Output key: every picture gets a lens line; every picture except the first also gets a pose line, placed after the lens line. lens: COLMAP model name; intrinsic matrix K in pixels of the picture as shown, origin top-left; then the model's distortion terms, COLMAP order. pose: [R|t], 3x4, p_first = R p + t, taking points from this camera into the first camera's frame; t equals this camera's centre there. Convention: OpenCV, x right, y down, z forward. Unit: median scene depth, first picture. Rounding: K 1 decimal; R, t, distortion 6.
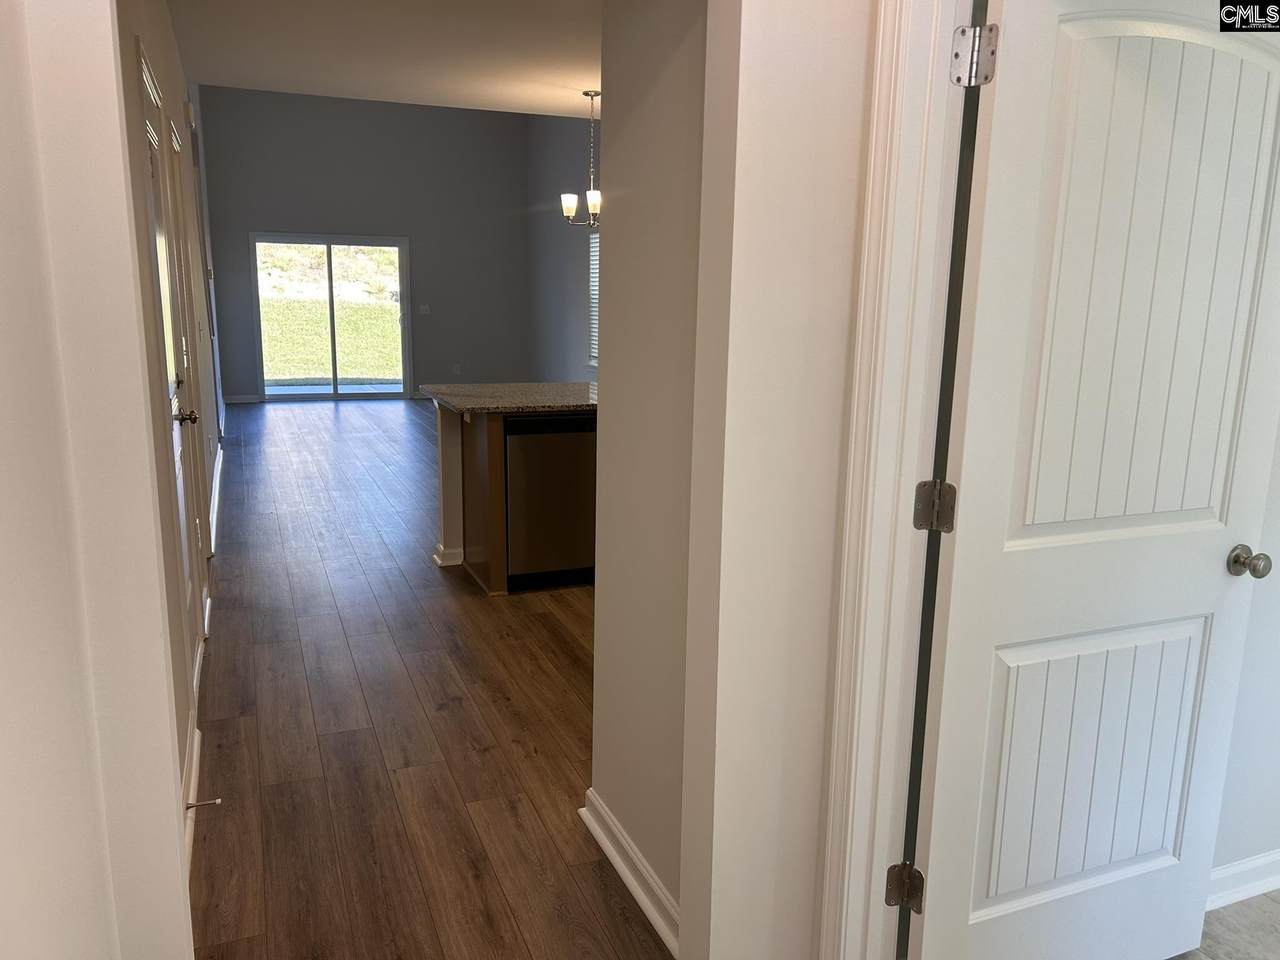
lens RADIAL K [[944.6, 0, 607.1], [0, 944.6, 485.3], [0, 0, 1]] dist [0.068062, -0.002796]
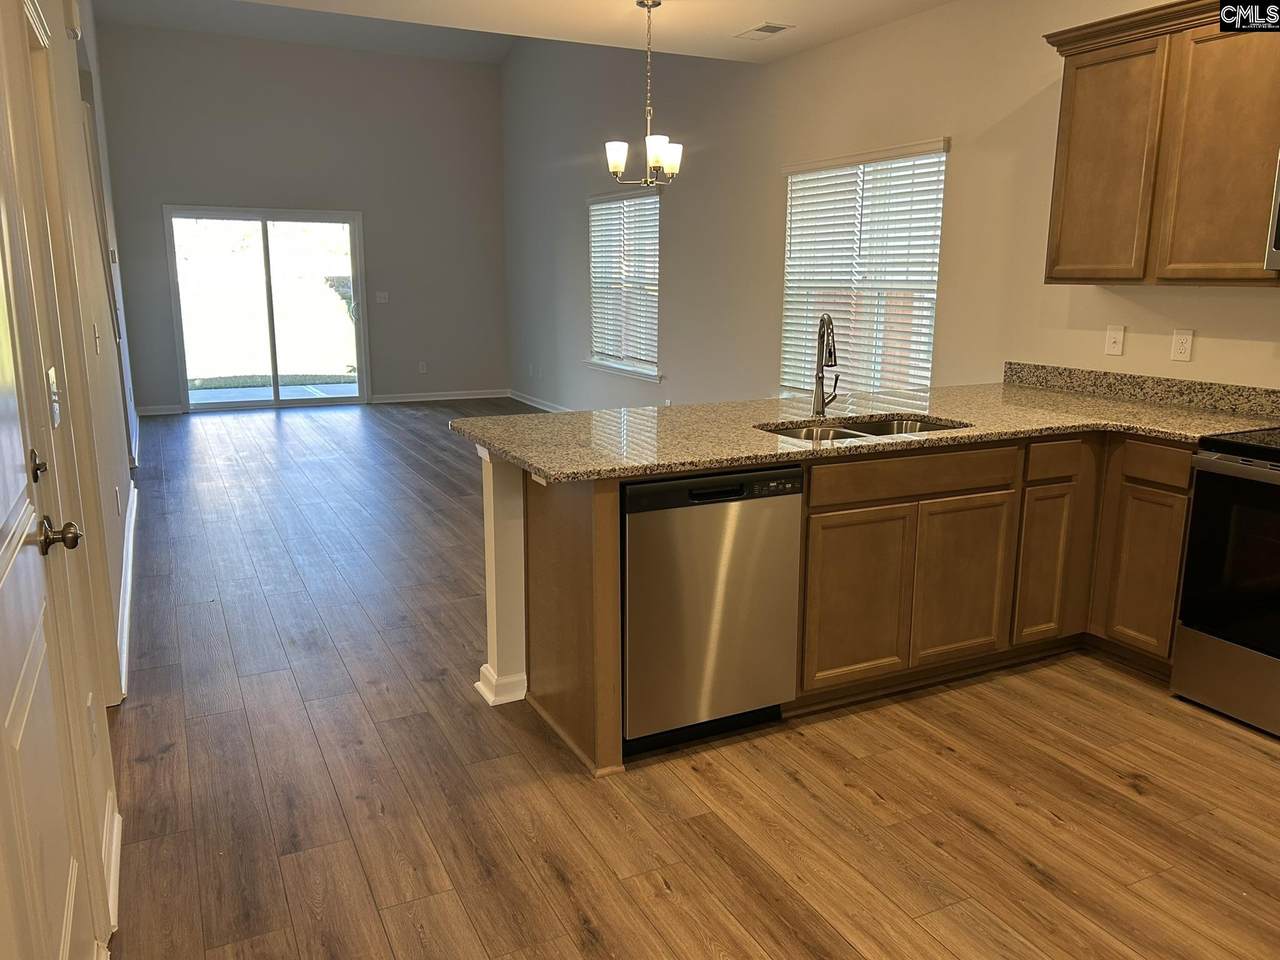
lens RADIAL K [[969.3, 0, 640.0], [0, 969.3, 480.0], [0, 0, 1]] dist [0.047469, -0.052173]
pose [[0.995617, -0.026538, 0.089678, -0.075551], [0.025946, 0.999633, 0.007769, -0.039458], [-0.089851, -0.005409, 0.995940, 0.193222]]
